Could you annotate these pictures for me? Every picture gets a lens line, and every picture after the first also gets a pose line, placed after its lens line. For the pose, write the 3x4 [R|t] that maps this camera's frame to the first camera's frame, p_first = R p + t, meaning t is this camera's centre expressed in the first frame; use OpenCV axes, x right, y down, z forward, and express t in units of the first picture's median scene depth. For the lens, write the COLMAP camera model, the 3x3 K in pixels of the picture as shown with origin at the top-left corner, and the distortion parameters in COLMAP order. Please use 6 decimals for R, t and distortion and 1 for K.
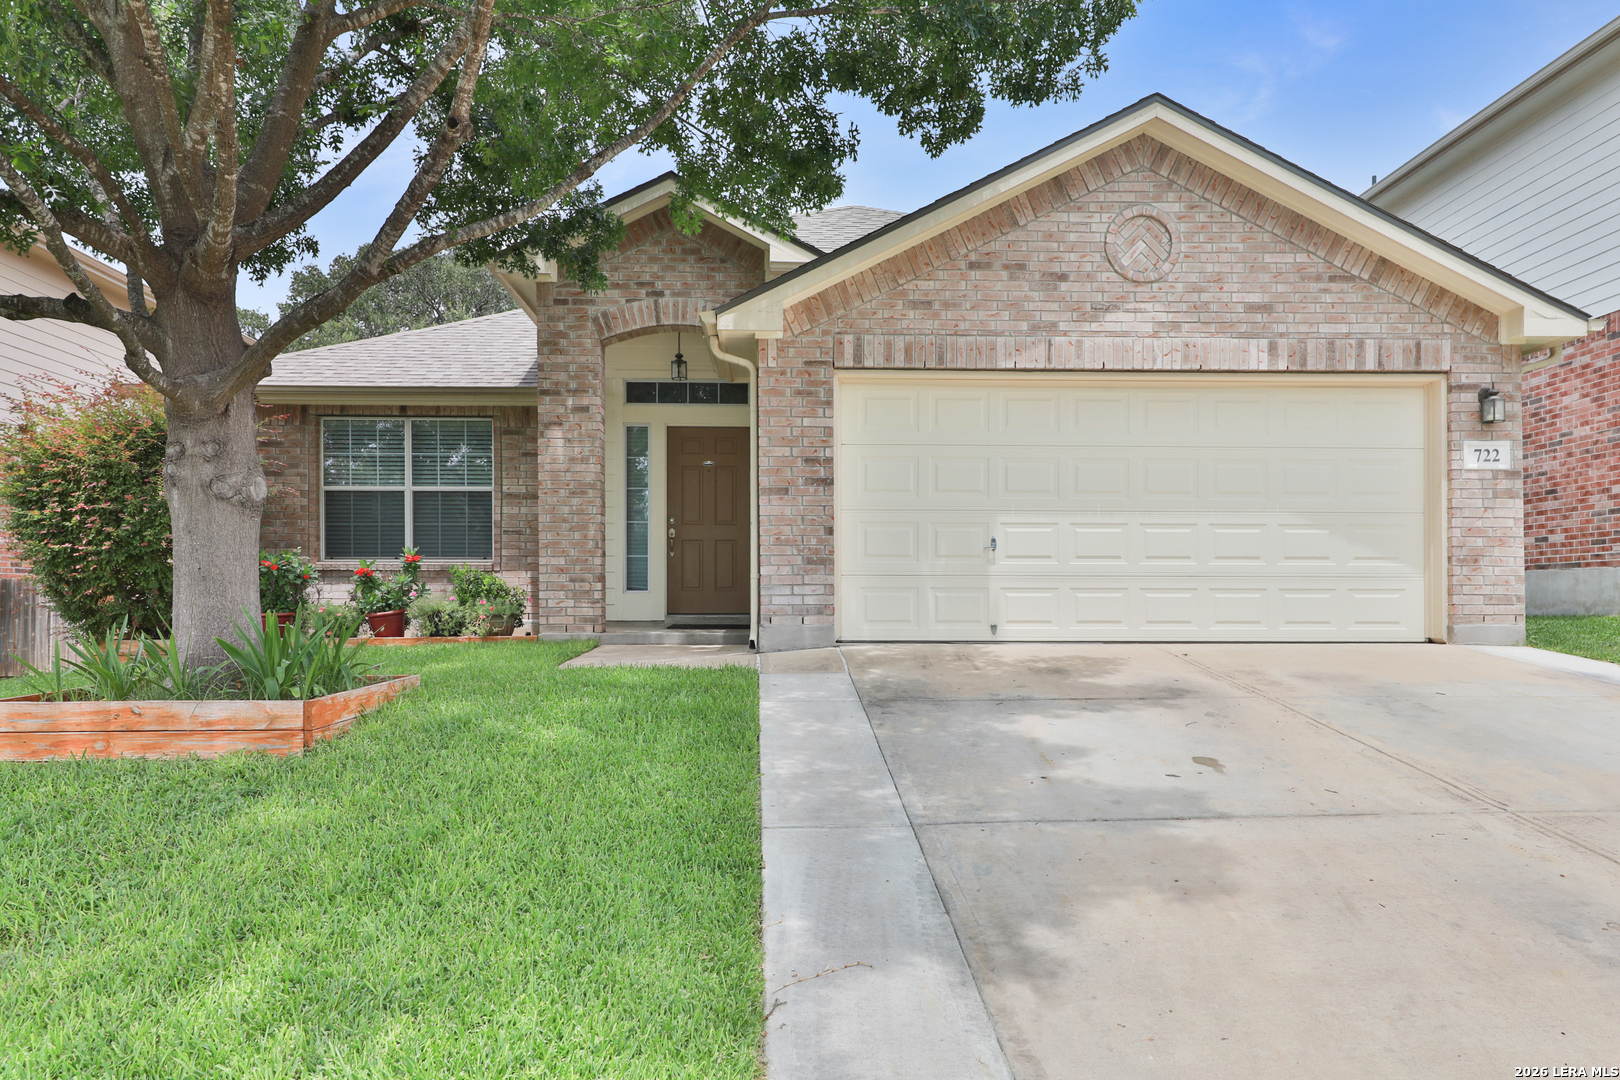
lens RADIAL K [[1116.5, 0, 803.9], [0, 1116.5, 612.9], [0, 0, 1]] dist [0.009839, 0.000922]
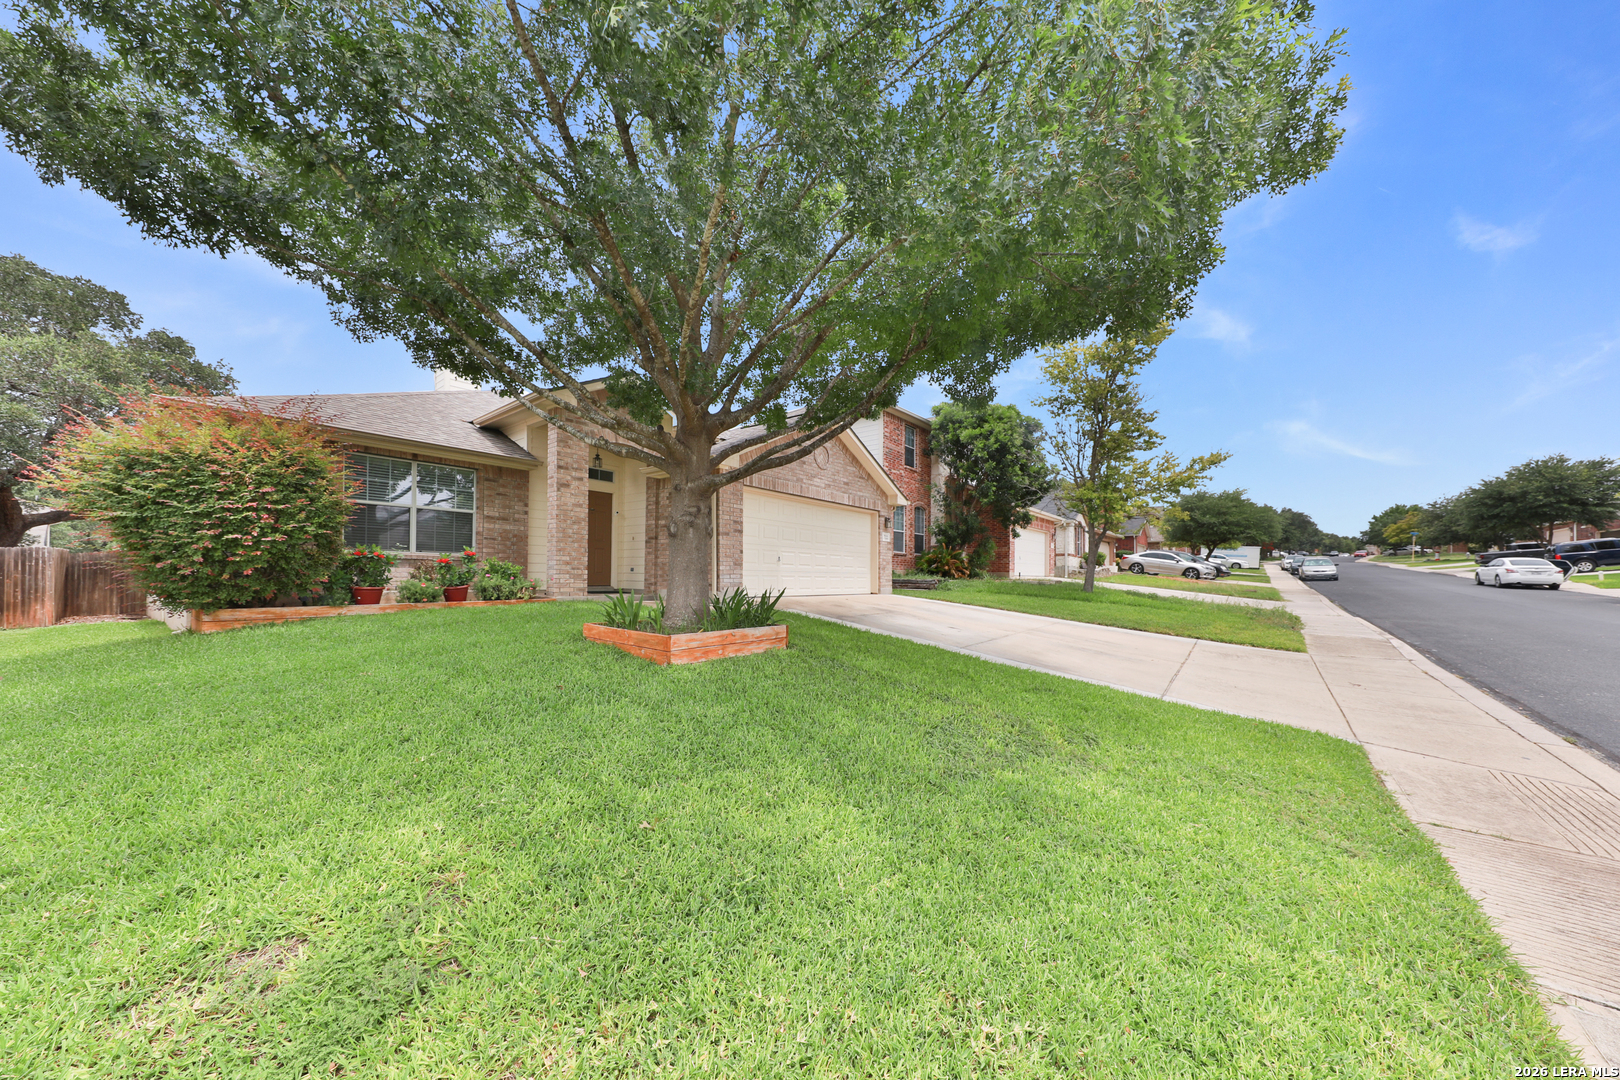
lens RADIAL K [[531.2, 0, 810.6], [0, 531.2, 580.1], [0, 0, 1]] dist [0.009009, -0.000016]
pose [[0.669024, 0.004130, 0.743229, -0.652568], [0.000176, 0.999984, -0.005716, -0.004915], [-0.743241, 0.003955, 0.669013, 0.108138]]
